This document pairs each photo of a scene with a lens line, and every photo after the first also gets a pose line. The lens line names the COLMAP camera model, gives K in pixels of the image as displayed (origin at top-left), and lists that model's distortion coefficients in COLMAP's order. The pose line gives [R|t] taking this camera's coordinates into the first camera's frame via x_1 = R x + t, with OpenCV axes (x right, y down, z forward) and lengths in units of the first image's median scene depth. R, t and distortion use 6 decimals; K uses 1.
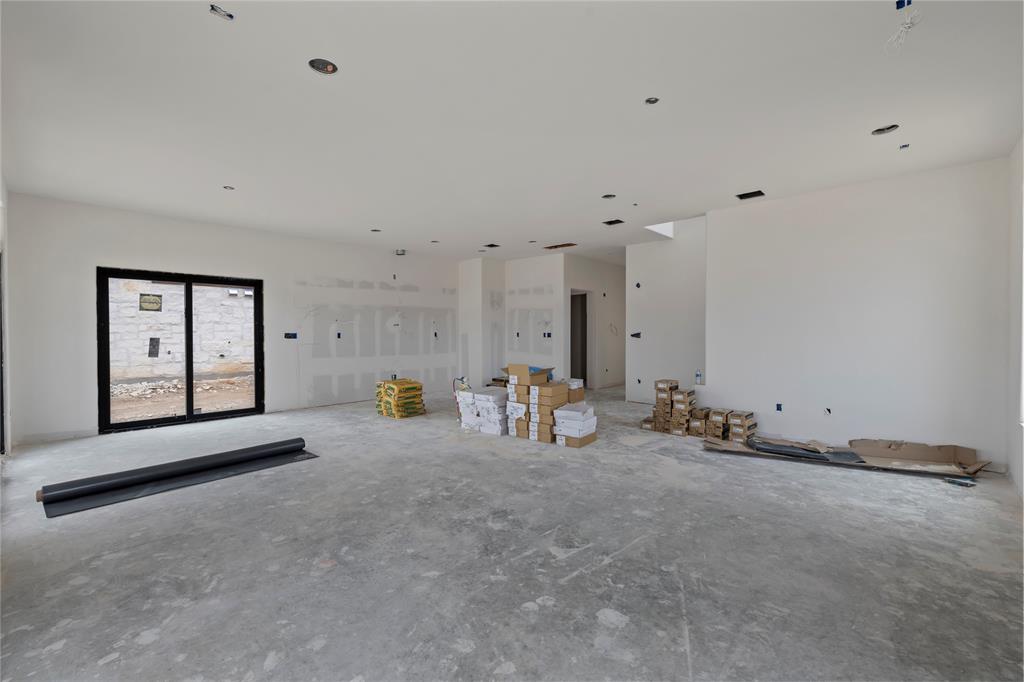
lens RADIAL K [[448.2, 0, 512.0], [0, 448.2, 341.0], [0, 0, 1]] dist [-0.001993, -0.000101]
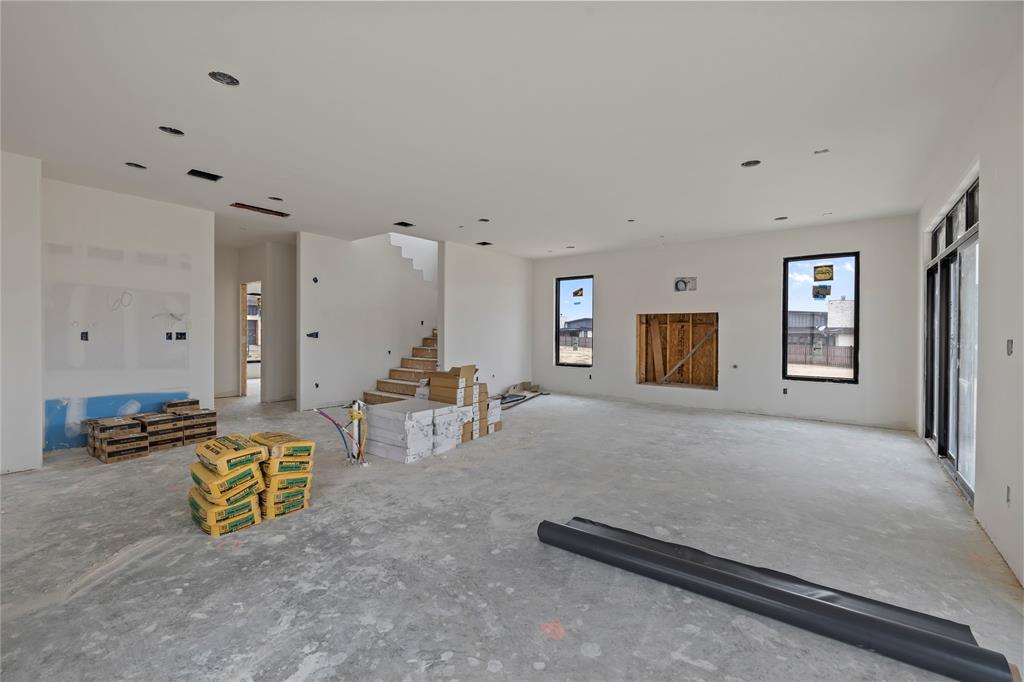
lens RADIAL K [[448.2, 0, 512.0], [0, 448.2, 341.0], [0, 0, 1]] dist [-0.001993, -0.000101]
pose [[-0.129487, -0.020712, 0.991365, -1.011130], [0.017885, 0.999570, 0.023219, -0.022367], [-0.991420, 0.020737, -0.129061, 1.101183]]
